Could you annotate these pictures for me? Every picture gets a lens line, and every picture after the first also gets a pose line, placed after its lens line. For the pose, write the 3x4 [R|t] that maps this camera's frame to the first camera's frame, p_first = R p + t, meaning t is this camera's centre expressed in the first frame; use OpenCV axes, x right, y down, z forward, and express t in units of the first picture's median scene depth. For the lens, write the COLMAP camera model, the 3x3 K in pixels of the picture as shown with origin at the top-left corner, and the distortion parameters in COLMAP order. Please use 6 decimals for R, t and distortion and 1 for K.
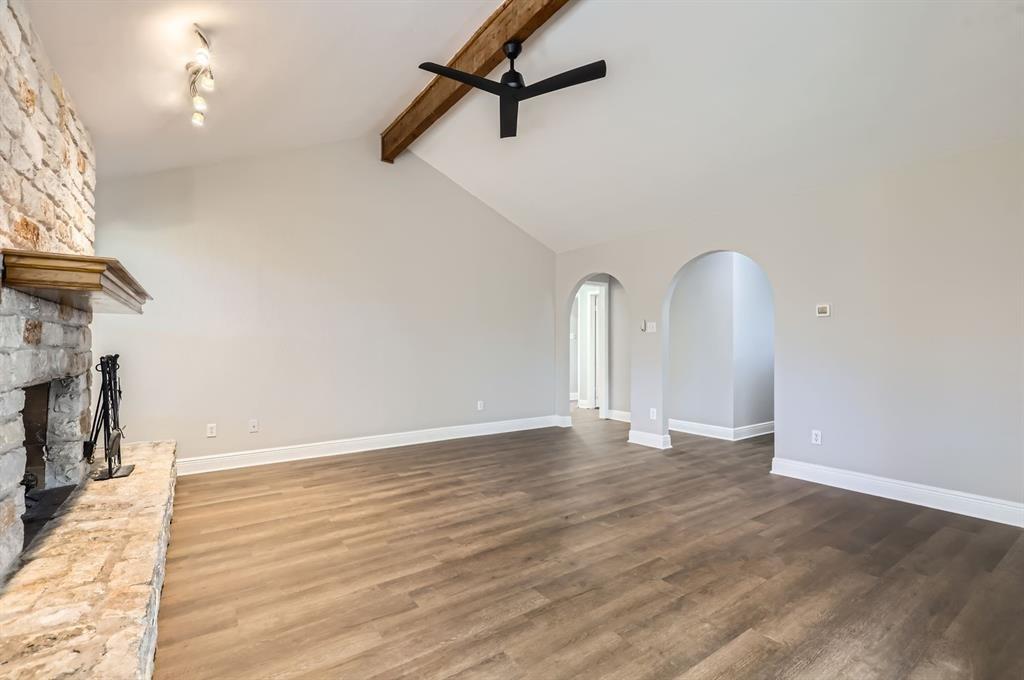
lens RADIAL K [[459.8, 0, 511.2], [0, 459.8, 344.2], [0, 0, 1]] dist [-0.001177, -0.000106]
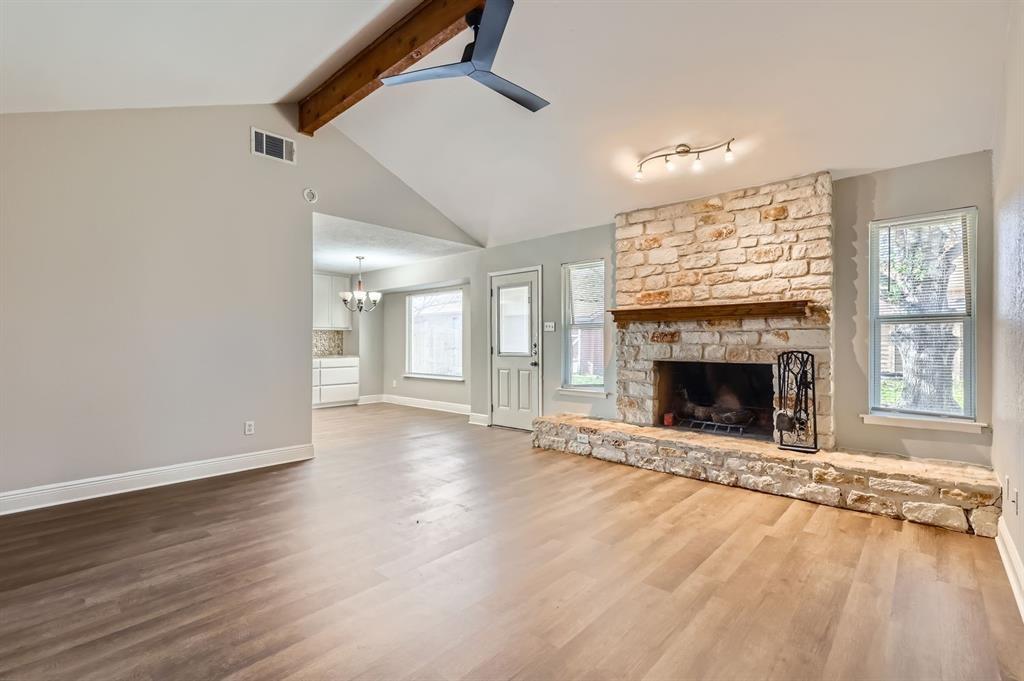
lens RADIAL K [[459.8, 0, 513.8], [0, 459.8, 341.7], [0, 0, 1]] dist [-0.001177, -0.000106]
pose [[-0.973927, -0.002818, -0.226842, 0.147963], [-0.000501, 0.999947, -0.010270, 0.009681], [0.226859, -0.009889, -0.973877, 2.030034]]
